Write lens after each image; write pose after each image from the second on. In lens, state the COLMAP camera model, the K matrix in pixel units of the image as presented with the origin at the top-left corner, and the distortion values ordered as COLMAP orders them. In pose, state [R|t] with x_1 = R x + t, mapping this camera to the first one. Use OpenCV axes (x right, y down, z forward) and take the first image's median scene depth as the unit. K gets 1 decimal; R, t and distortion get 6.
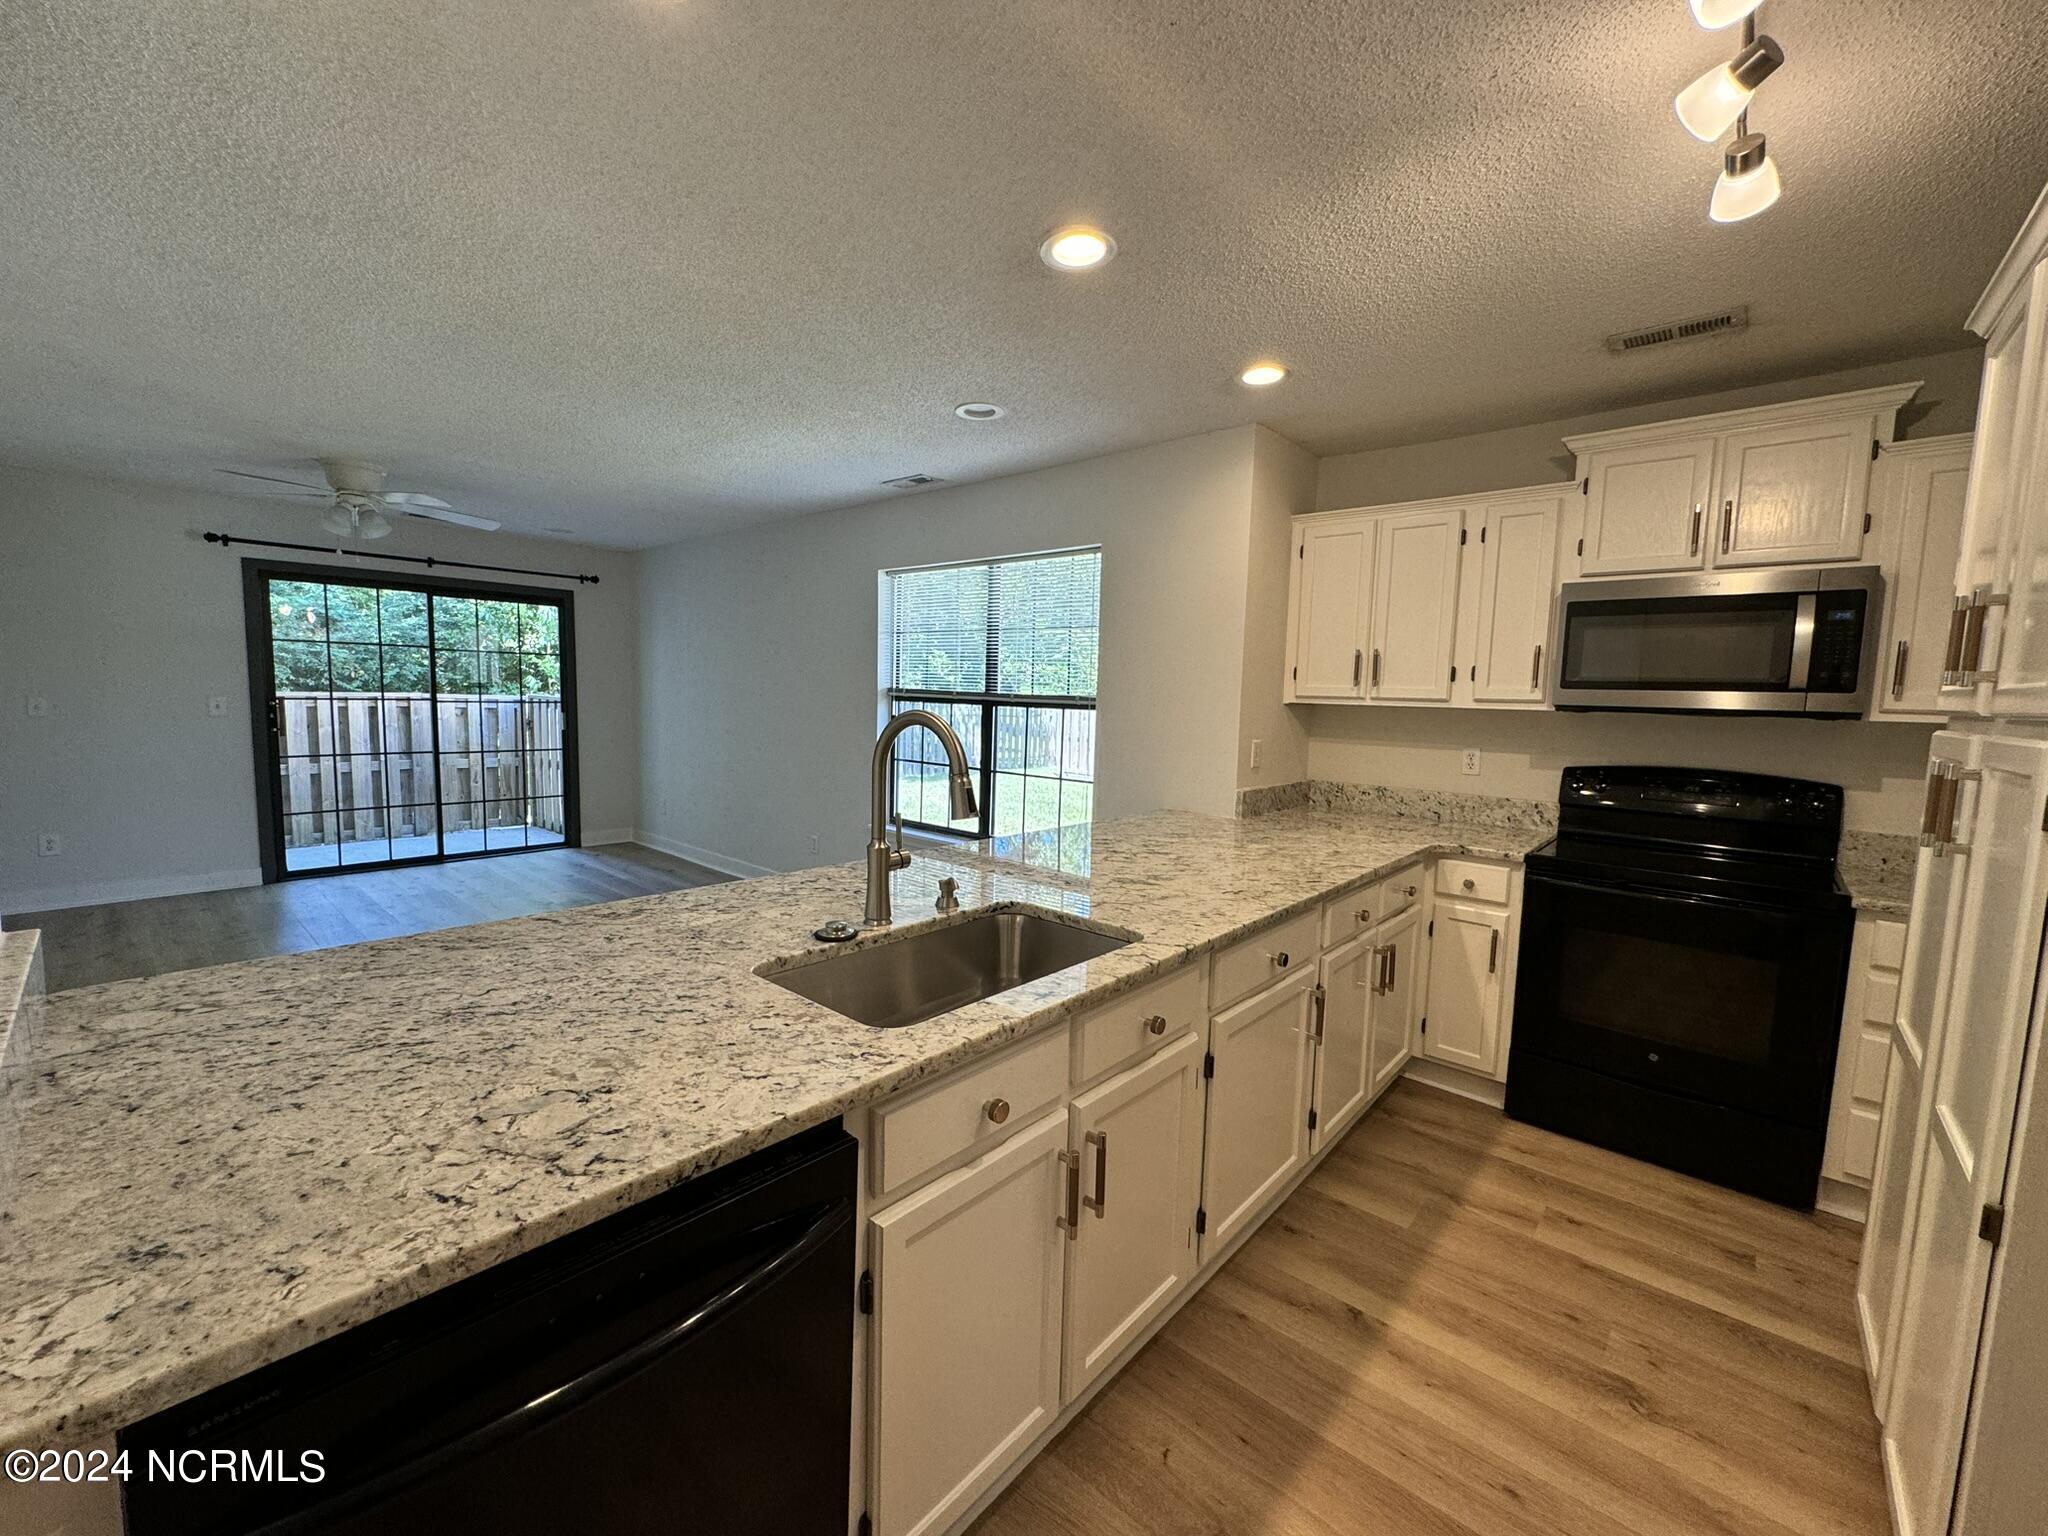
lens RADIAL K [[818.5, 0, 1024.3], [0, 818.5, 767.2], [0, 0, 1]] dist [-0.001419, 0.000494]
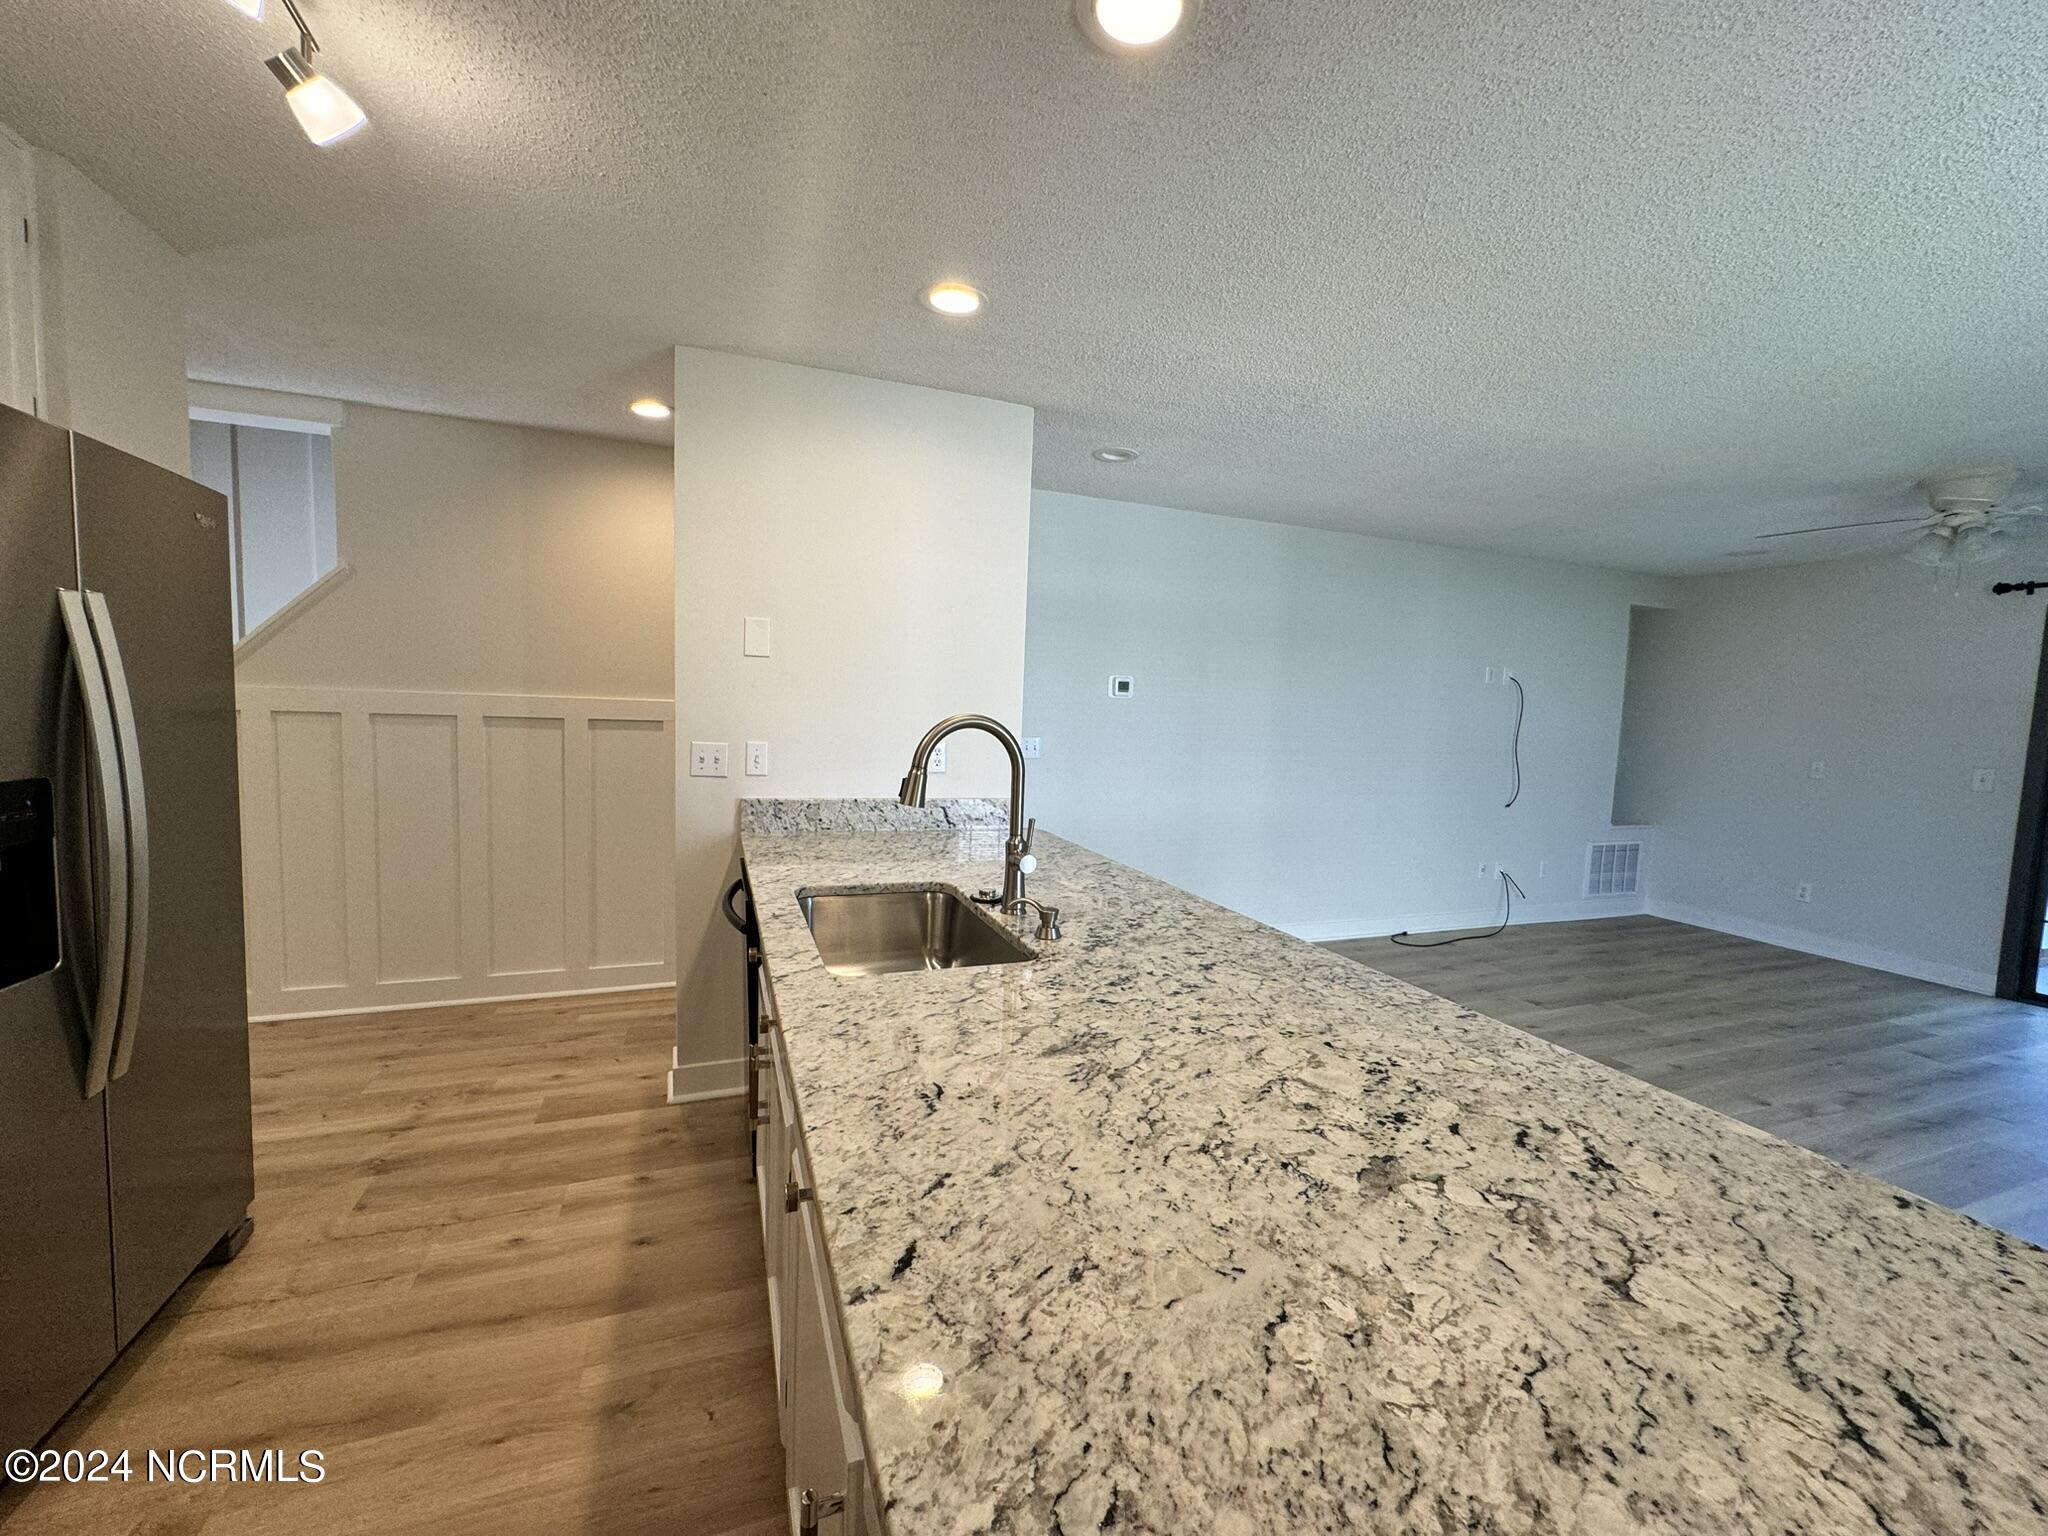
lens RADIAL K [[818.5, 0, 1027.0], [0, 818.5, 768.1], [0, 0, 1]] dist [-0.001419, 0.000494]
pose [[-0.460025, 0.024647, -0.887564, 0.484892], [-0.131988, 0.986610, 0.095808, -0.066541], [0.878041, 0.161222, -0.450613, 0.920139]]
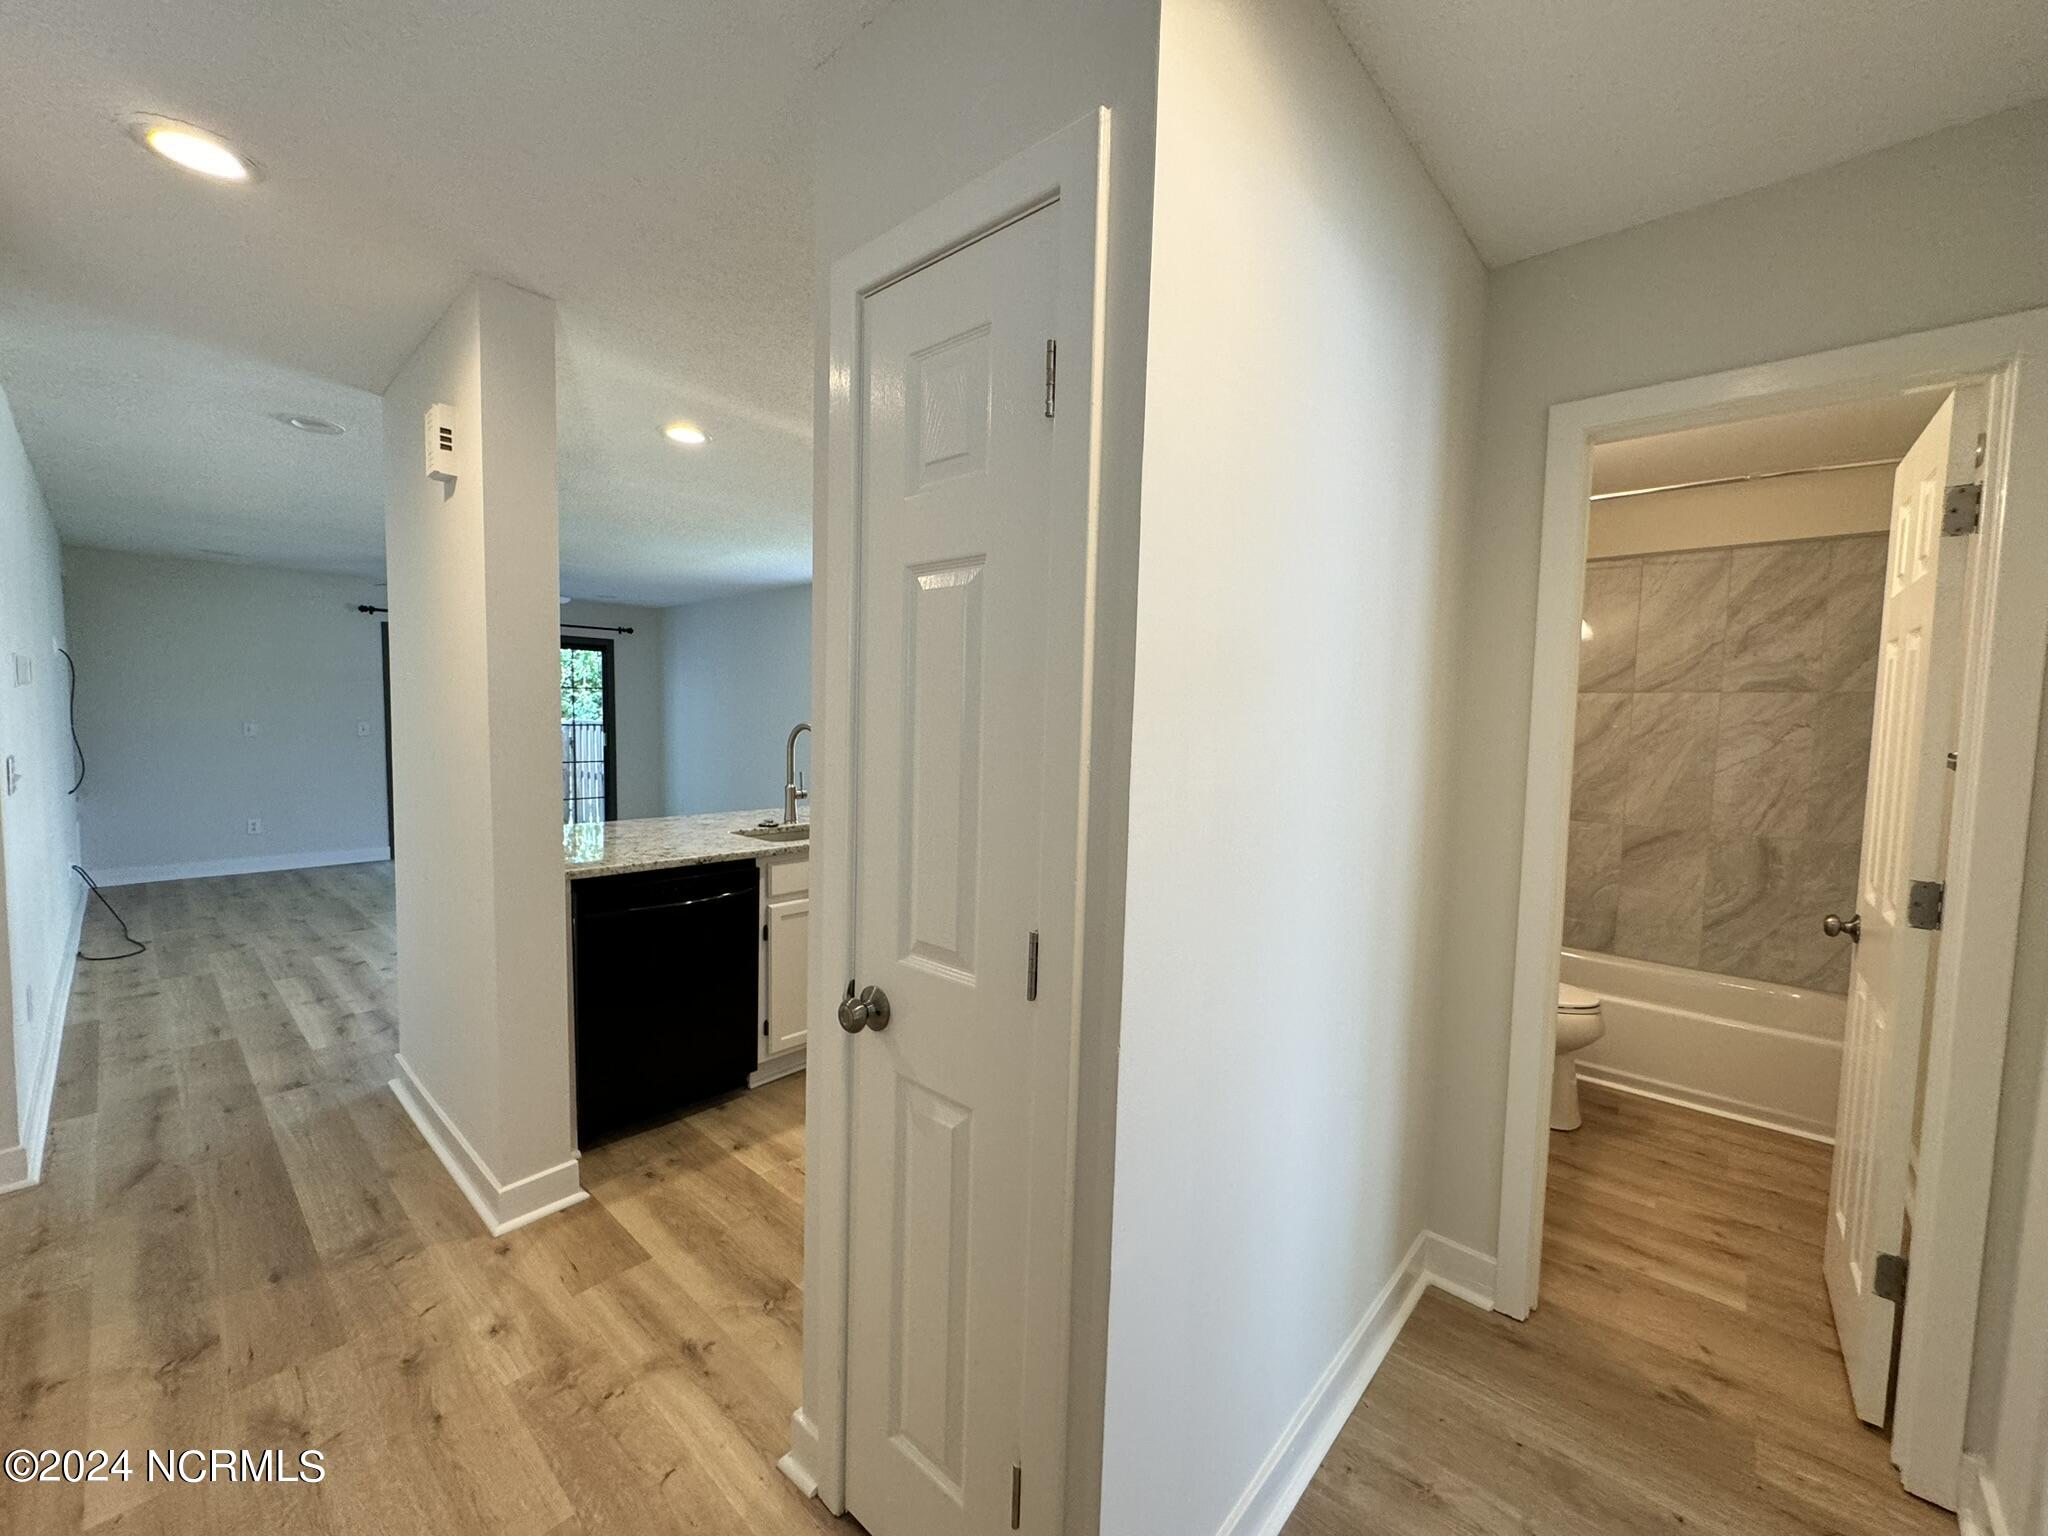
lens RADIAL K [[818.5, 0, 1024.6], [0, 818.5, 769.8], [0, 0, 1]] dist [-0.001419, 0.000494]
pose [[0.999914, -0.005664, -0.011852, 0.281203], [0.005363, 0.999666, -0.025294, 0.067191], [0.011991, 0.025229, 0.999610, -0.691809]]
